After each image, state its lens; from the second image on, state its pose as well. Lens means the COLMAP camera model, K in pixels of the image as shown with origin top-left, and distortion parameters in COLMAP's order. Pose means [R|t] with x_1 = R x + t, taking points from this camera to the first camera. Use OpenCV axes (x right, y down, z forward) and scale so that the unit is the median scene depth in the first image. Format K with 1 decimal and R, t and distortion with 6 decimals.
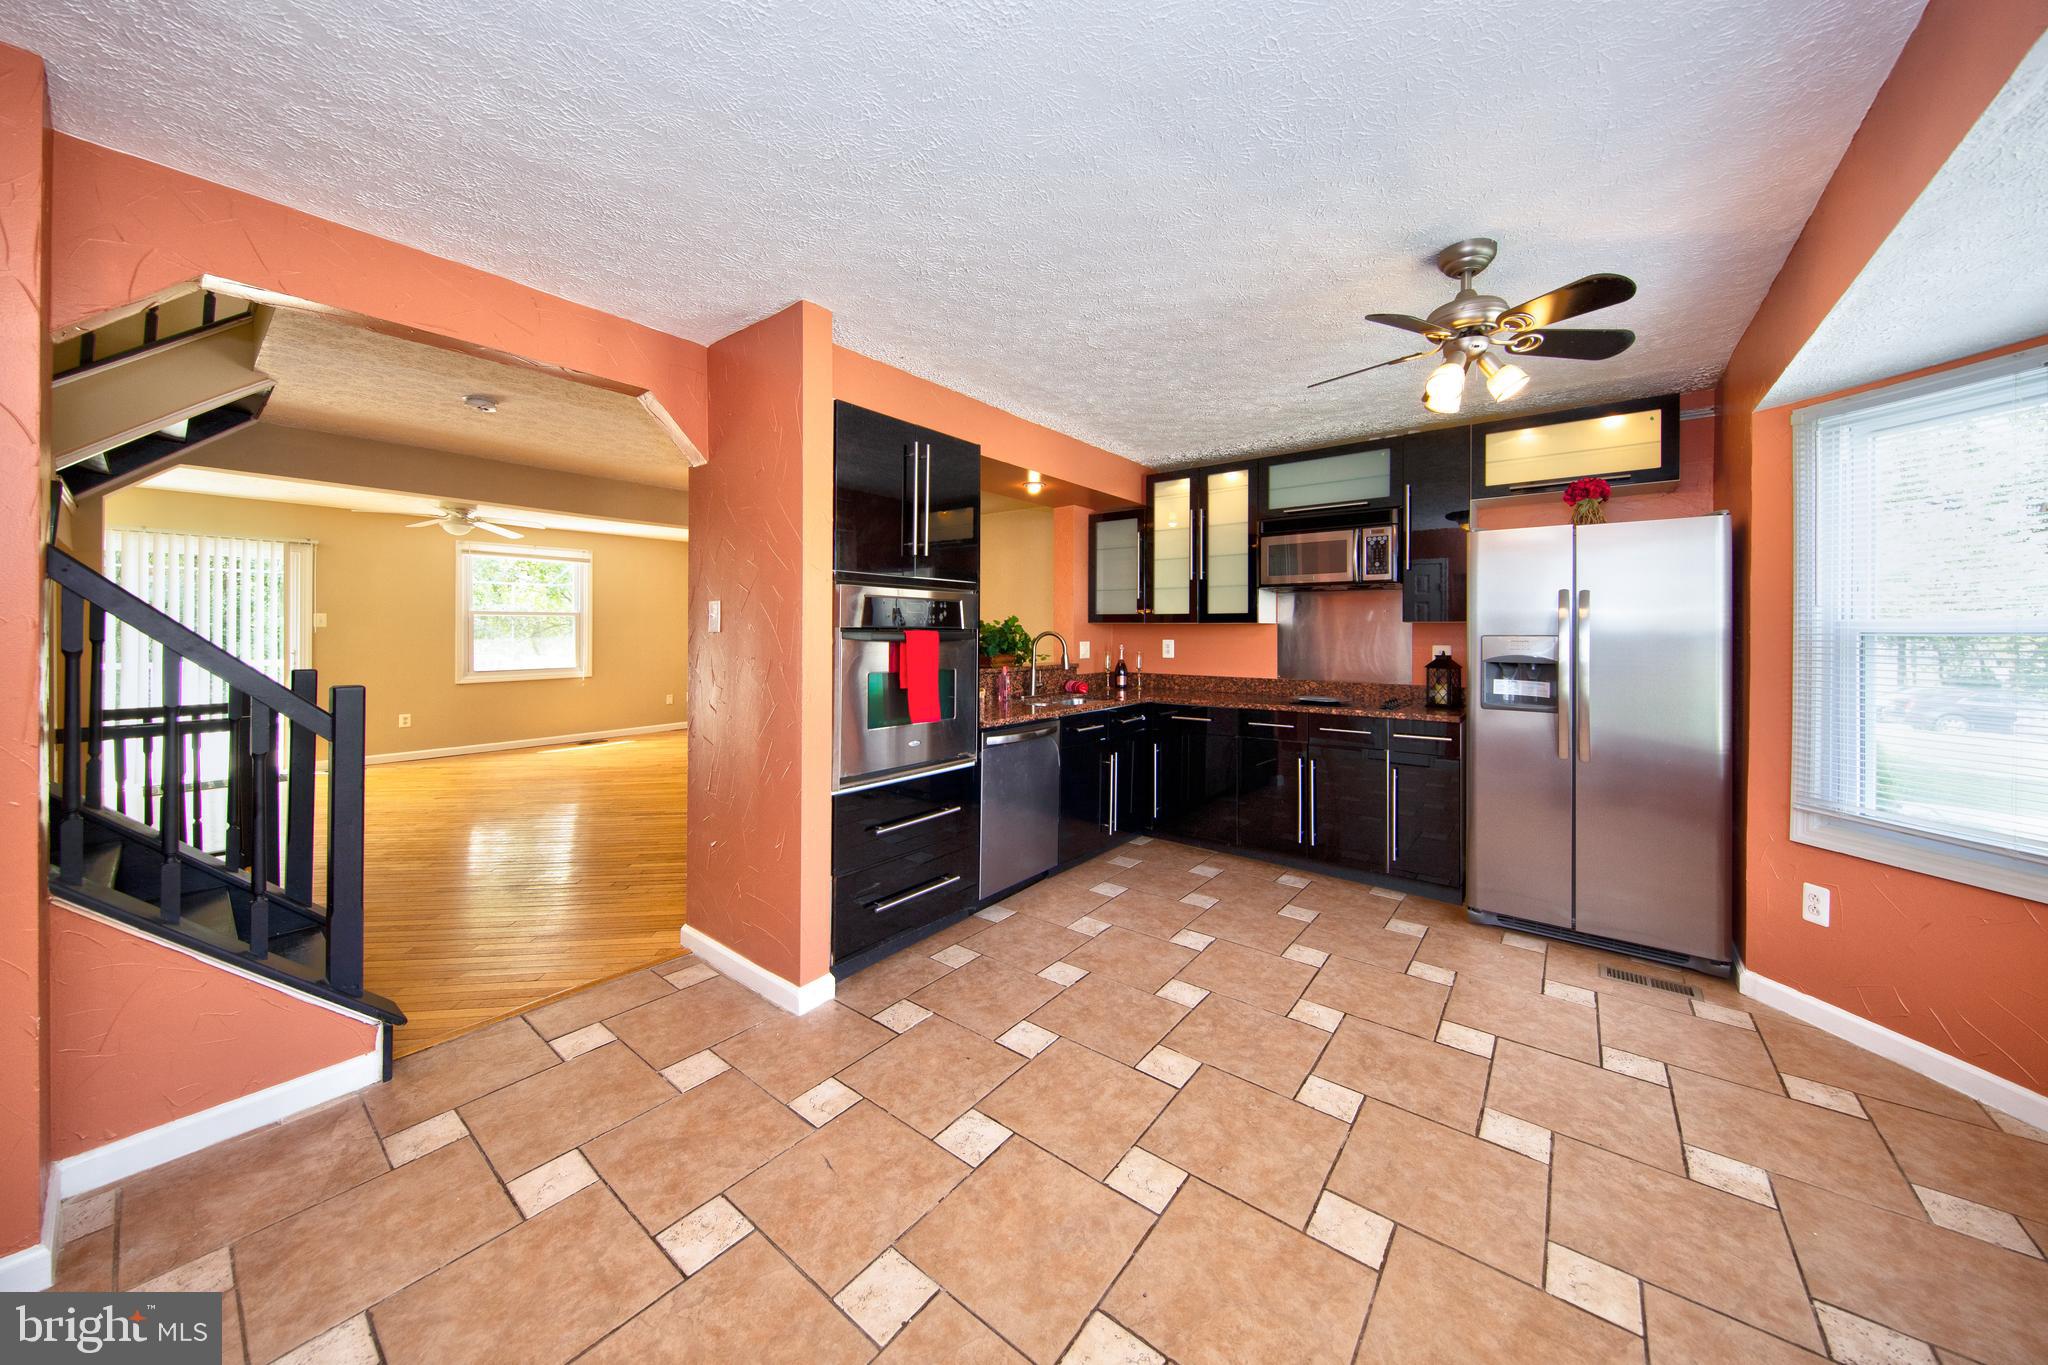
lens RADIAL K [[691.5, 0, 1028.2], [0, 691.5, 633.1], [0, 0, 1]] dist [0.000116, -0.003869]
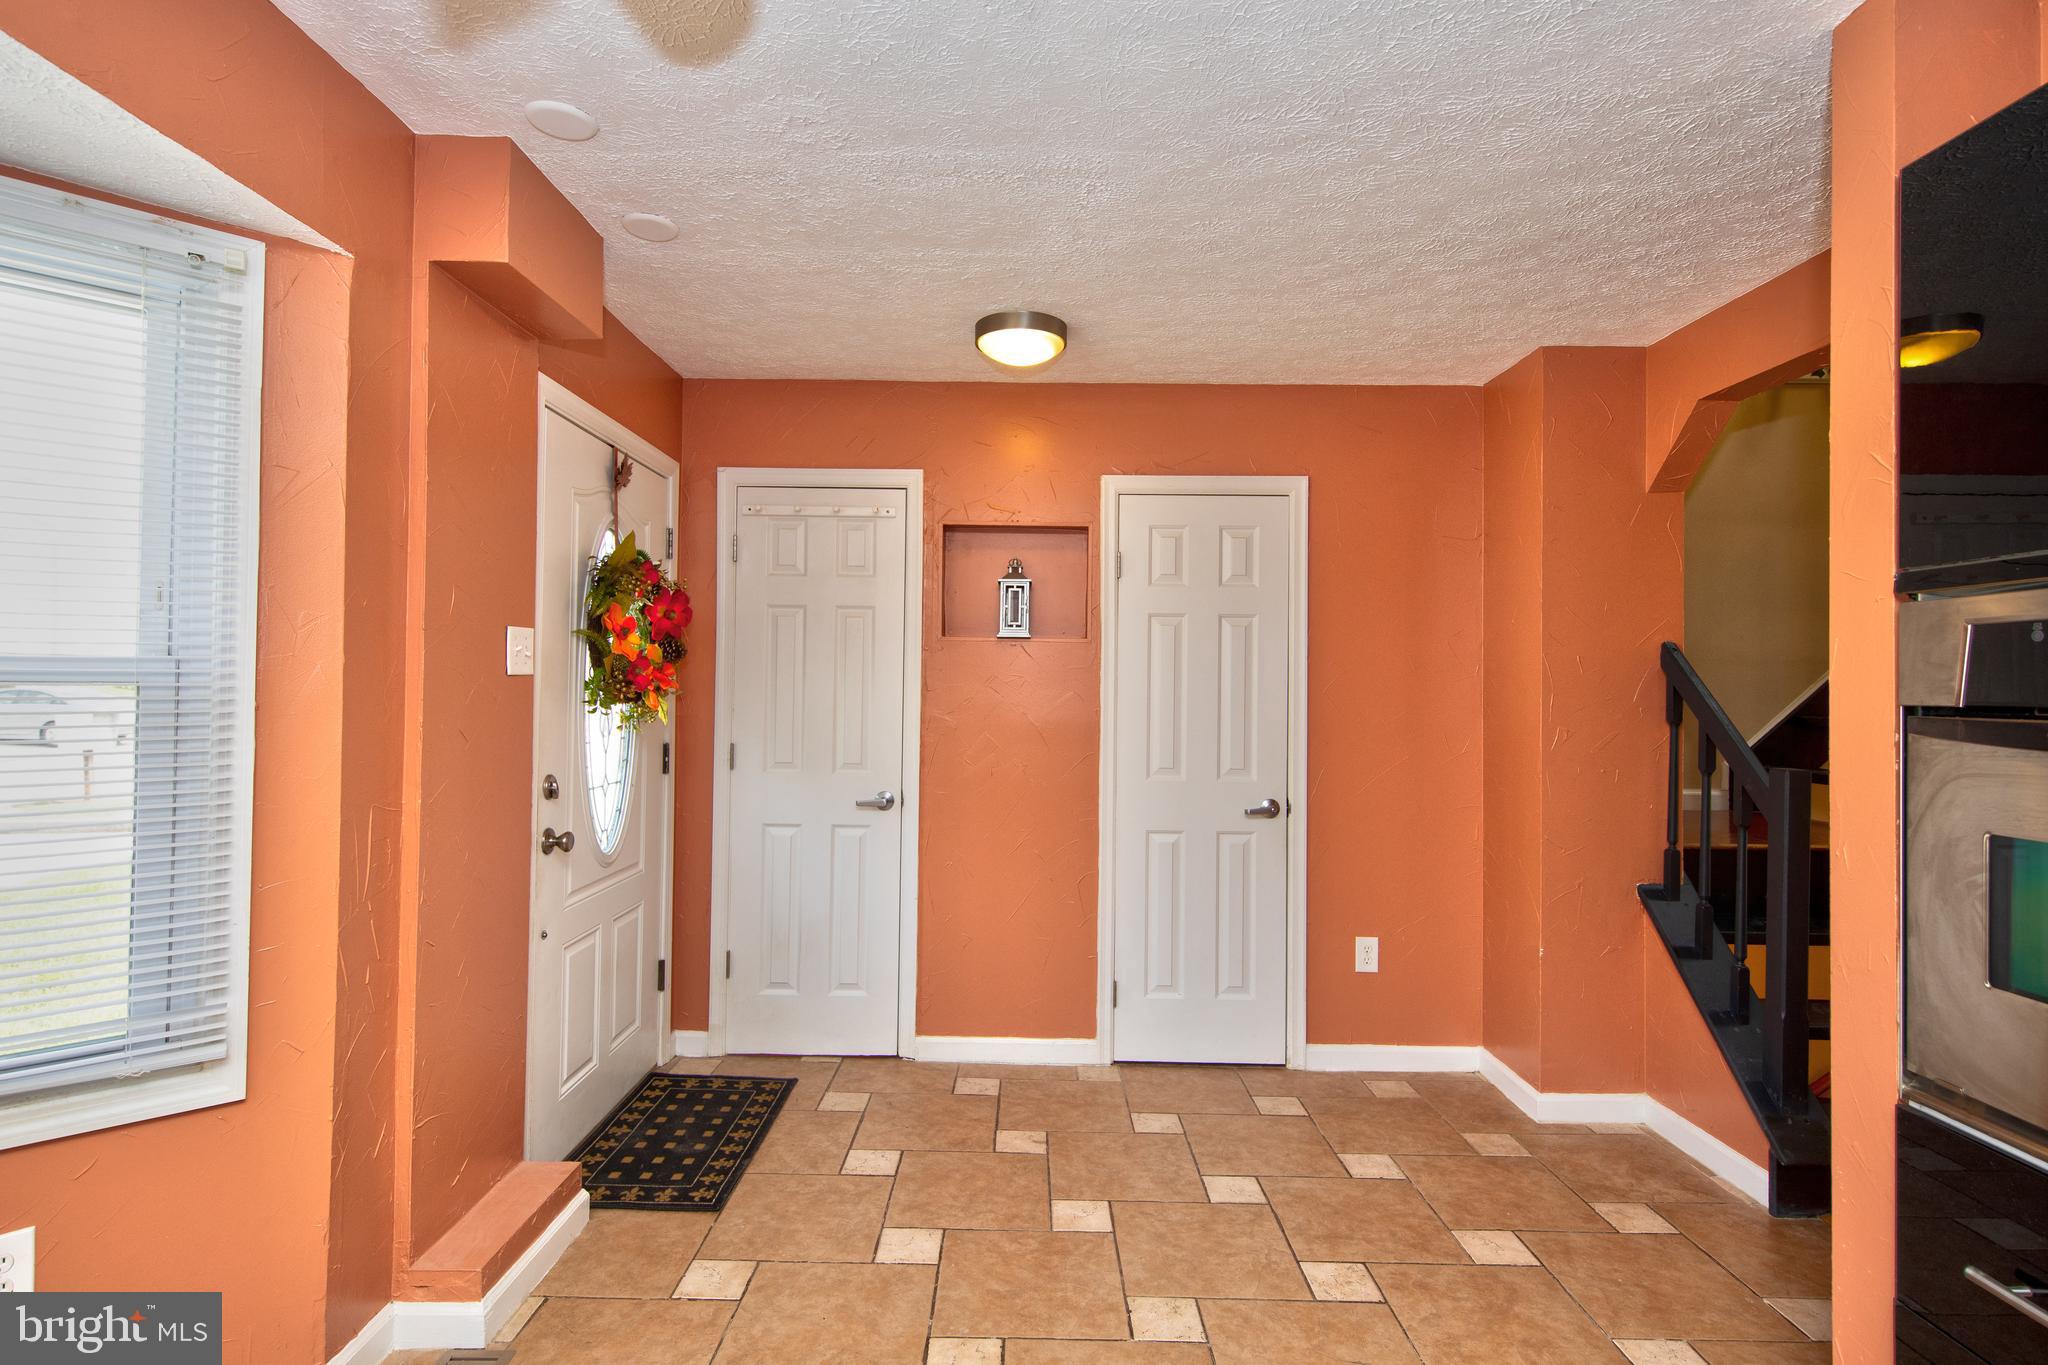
lens RADIAL K [[1014.2, 0, 1024.0], [0, 1014.2, 682.5], [0, 0, 1]] dist [0.017934, -0.000086]
pose [[-0.786125, -0.018335, -0.617795, 0.430419], [-0.016287, 0.999827, -0.008948, -0.006113], [0.617853, 0.003028, -0.786288, 0.938128]]
